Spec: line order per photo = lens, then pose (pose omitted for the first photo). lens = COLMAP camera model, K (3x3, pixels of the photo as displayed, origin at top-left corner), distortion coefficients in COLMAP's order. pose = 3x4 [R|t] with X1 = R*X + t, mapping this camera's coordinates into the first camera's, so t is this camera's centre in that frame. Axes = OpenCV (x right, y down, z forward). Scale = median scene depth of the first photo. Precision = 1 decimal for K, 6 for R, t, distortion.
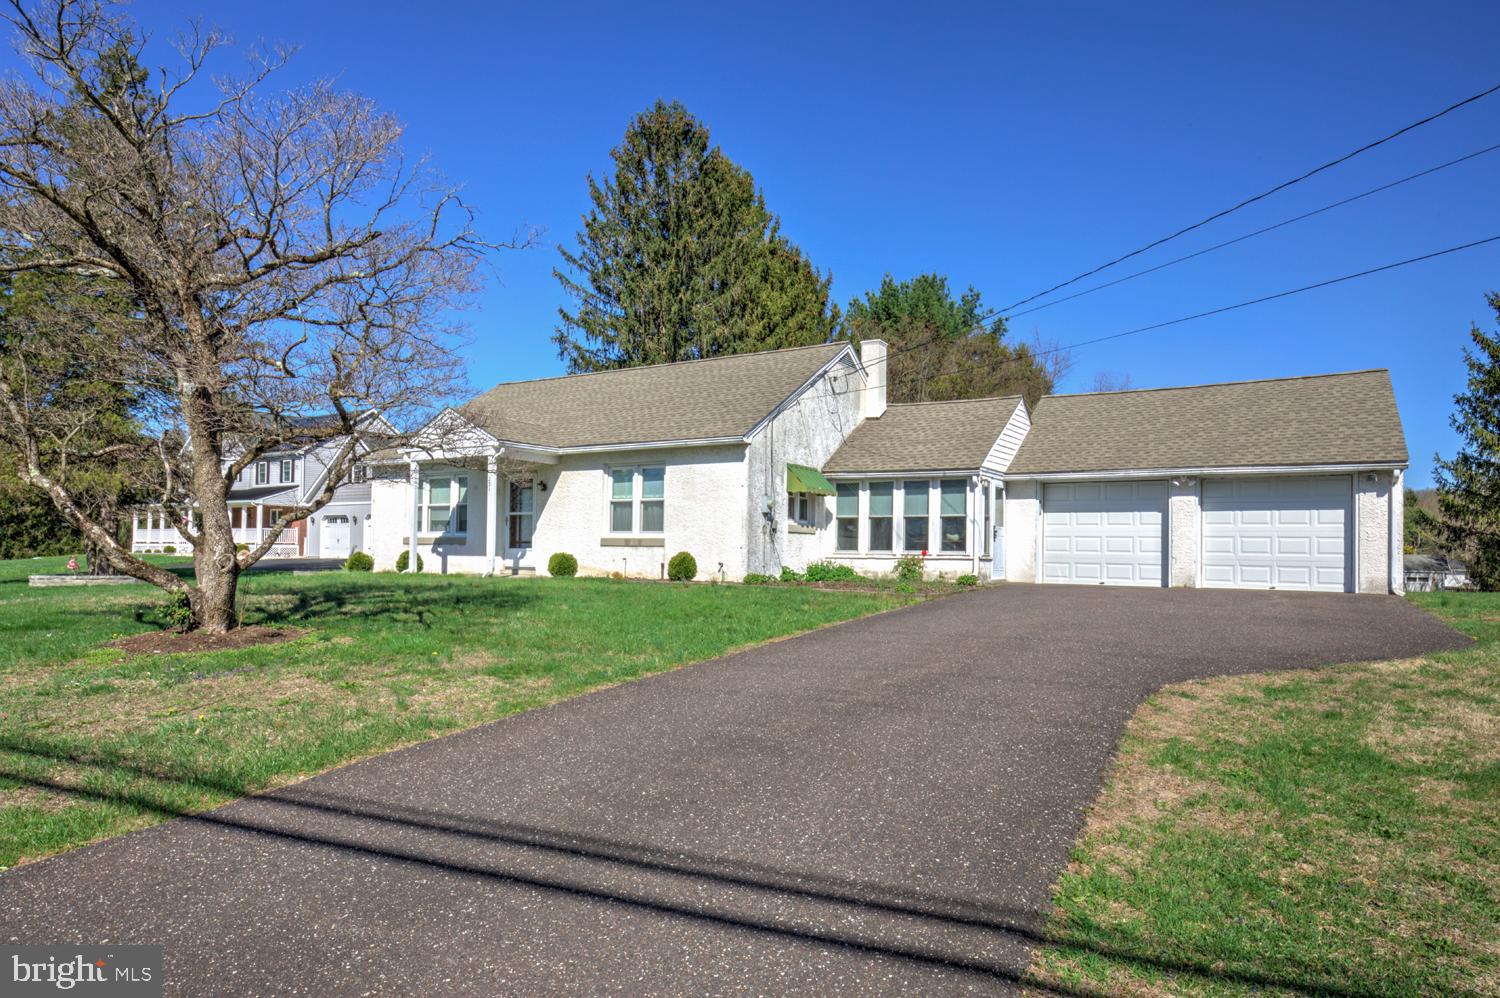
lens RADIAL K [[873.0, 0, 751.7], [0, 873.0, 538.6], [0, 0, 1]] dist [-0.000602, -0.000258]
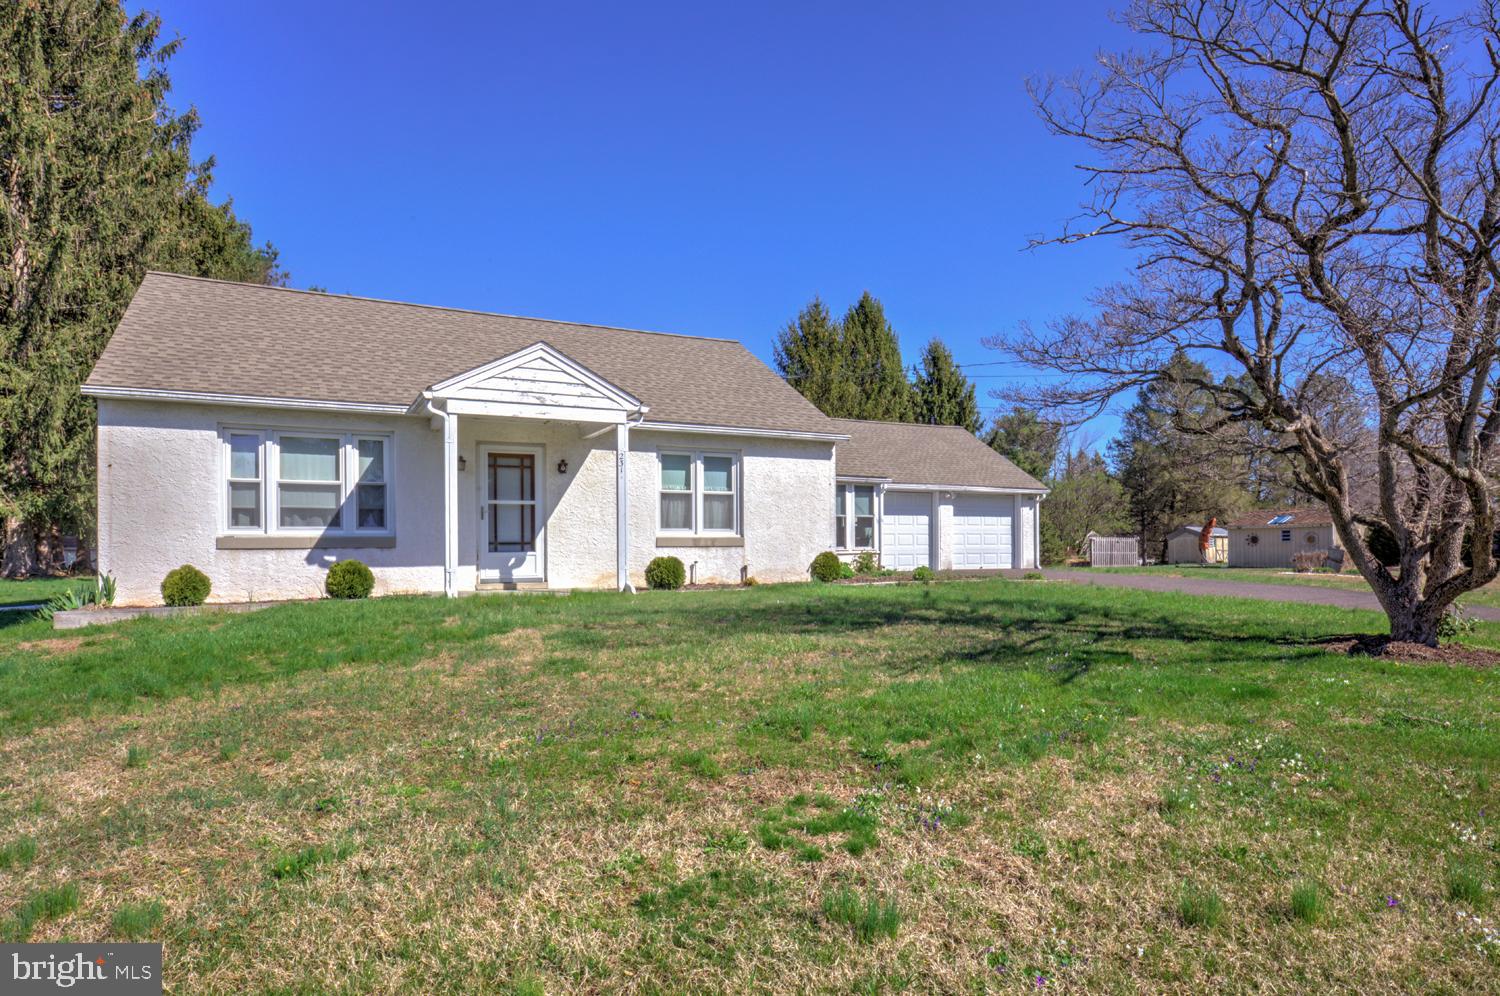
lens RADIAL K [[860.6, 0, 751.8], [0, 860.6, 533.6], [0, 0, 1]] dist [0.000764, 0.000065]
pose [[0.522200, -0.002134, 0.852820, -0.815577], [-0.000350, 0.999996, 0.002716, -0.006509], [-0.852823, -0.001717, 0.522197, 0.518063]]
